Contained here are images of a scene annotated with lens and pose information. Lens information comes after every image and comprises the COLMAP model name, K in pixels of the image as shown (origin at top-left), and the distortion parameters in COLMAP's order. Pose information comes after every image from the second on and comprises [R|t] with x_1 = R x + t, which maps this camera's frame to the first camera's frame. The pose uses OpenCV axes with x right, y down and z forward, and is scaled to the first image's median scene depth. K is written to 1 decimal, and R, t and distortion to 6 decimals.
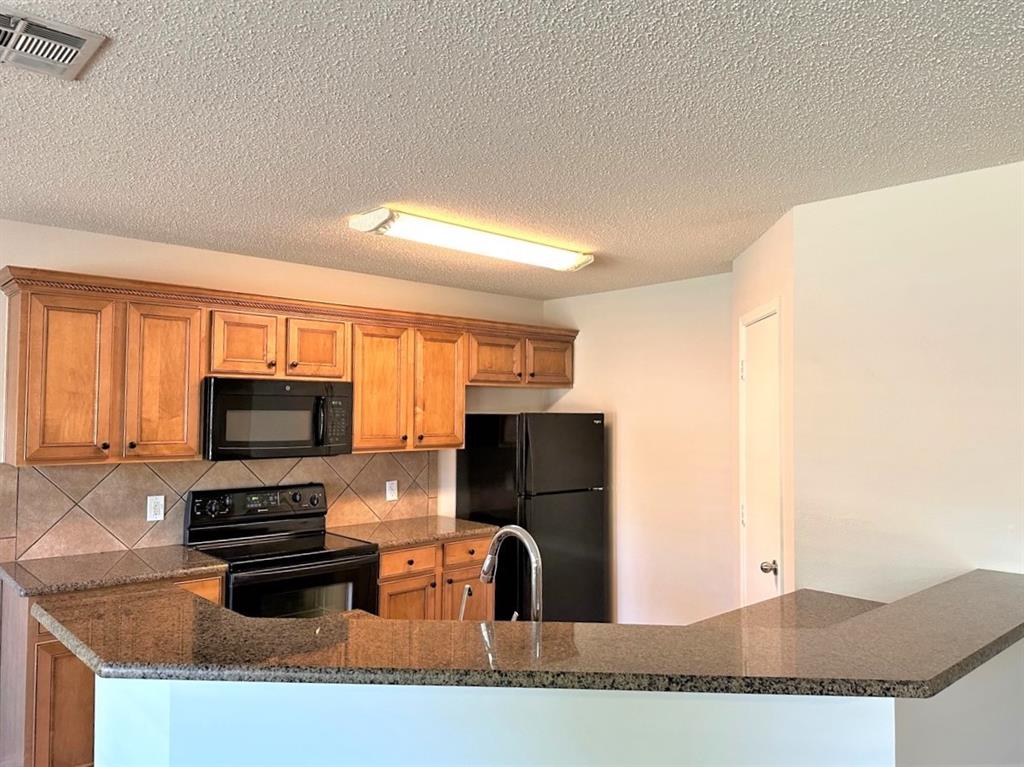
lens RADIAL K [[766.8, 0, 521.4], [0, 766.8, 384.5], [0, 0, 1]] dist [0.041570, -0.040219]
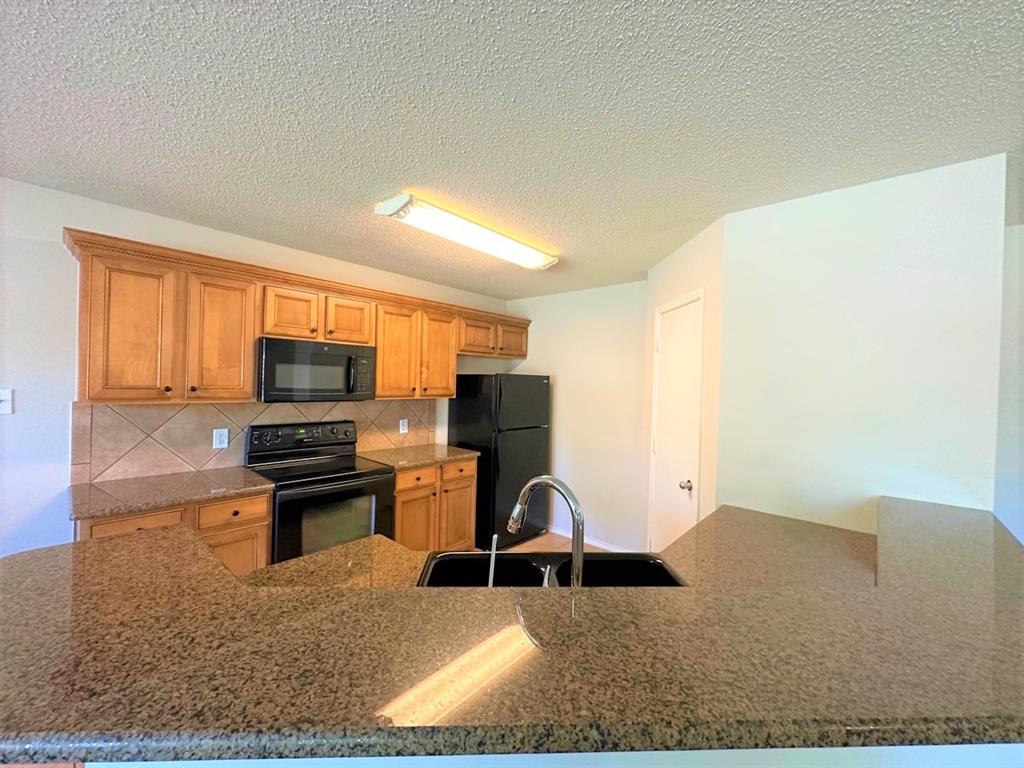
lens RADIAL K [[410.3, 0, 507.2], [0, 410.3, 383.3], [0, 0, 1]] dist [-0.003574, 0.001273]
pose [[0.995726, 0.019023, 0.090374, -0.061549], [-0.022704, 0.998946, 0.039883, 0.030812], [-0.089520, -0.041764, 0.995109, 0.292803]]
